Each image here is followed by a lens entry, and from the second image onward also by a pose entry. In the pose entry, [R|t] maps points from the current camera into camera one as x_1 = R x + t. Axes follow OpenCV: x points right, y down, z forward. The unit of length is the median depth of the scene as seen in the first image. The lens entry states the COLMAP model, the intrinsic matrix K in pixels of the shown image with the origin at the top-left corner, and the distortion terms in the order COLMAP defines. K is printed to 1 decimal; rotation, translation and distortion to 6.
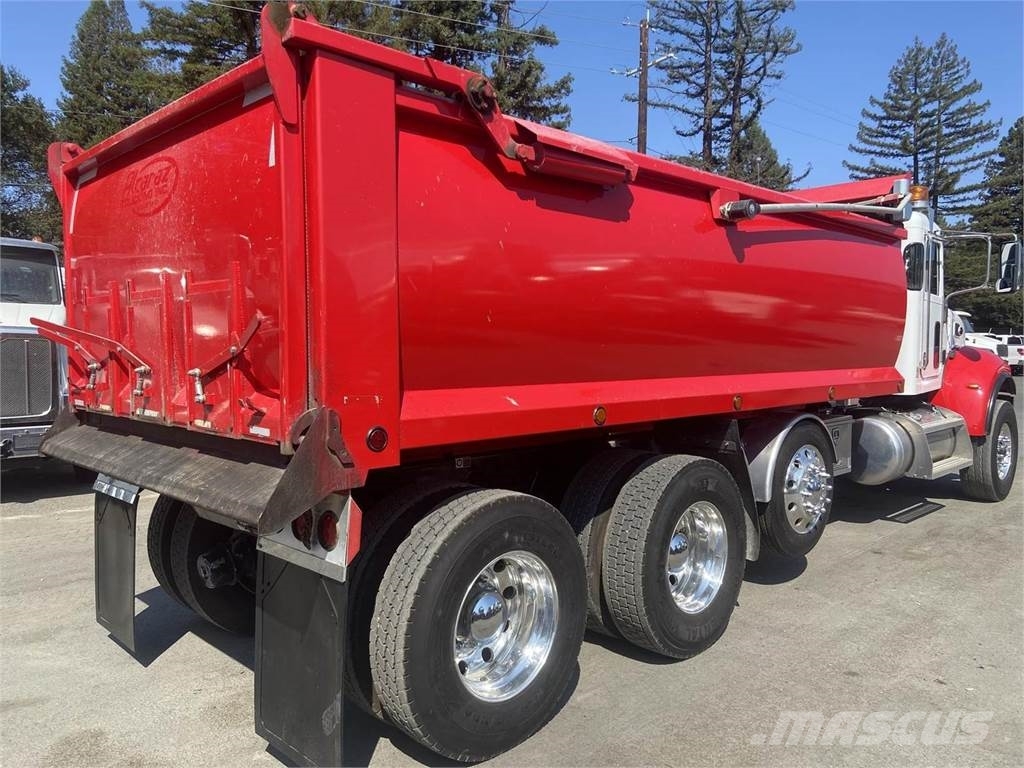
lens RADIAL K [[766.7, 0, 513.2], [0, 766.7, 387.6], [0, 0, 1]] dist [0.119093, -0.154034]
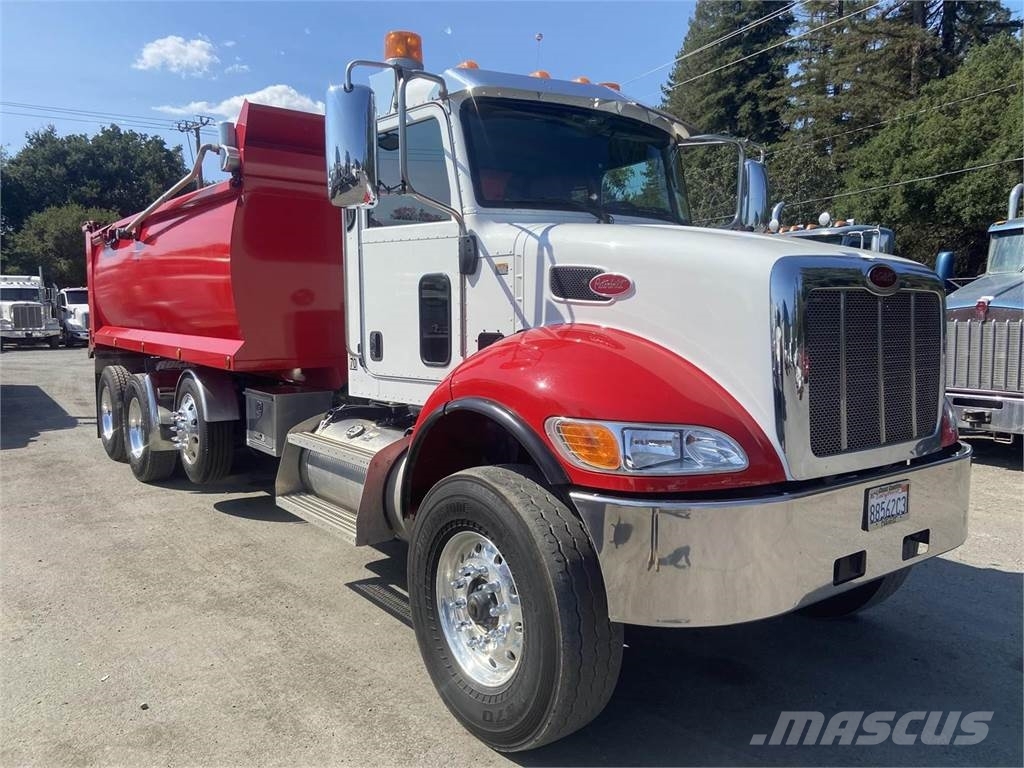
lens RADIAL K [[756.5, 0, 502.6], [0, 756.5, 382.5], [0, 0, 1]] dist [0.118568, -0.140395]
pose [[-0.125283, 0.089195, -0.988103, 0.127772], [-0.061757, 0.993318, 0.097496, -0.007961], [0.990197, 0.073237, -0.118938, 0.137235]]
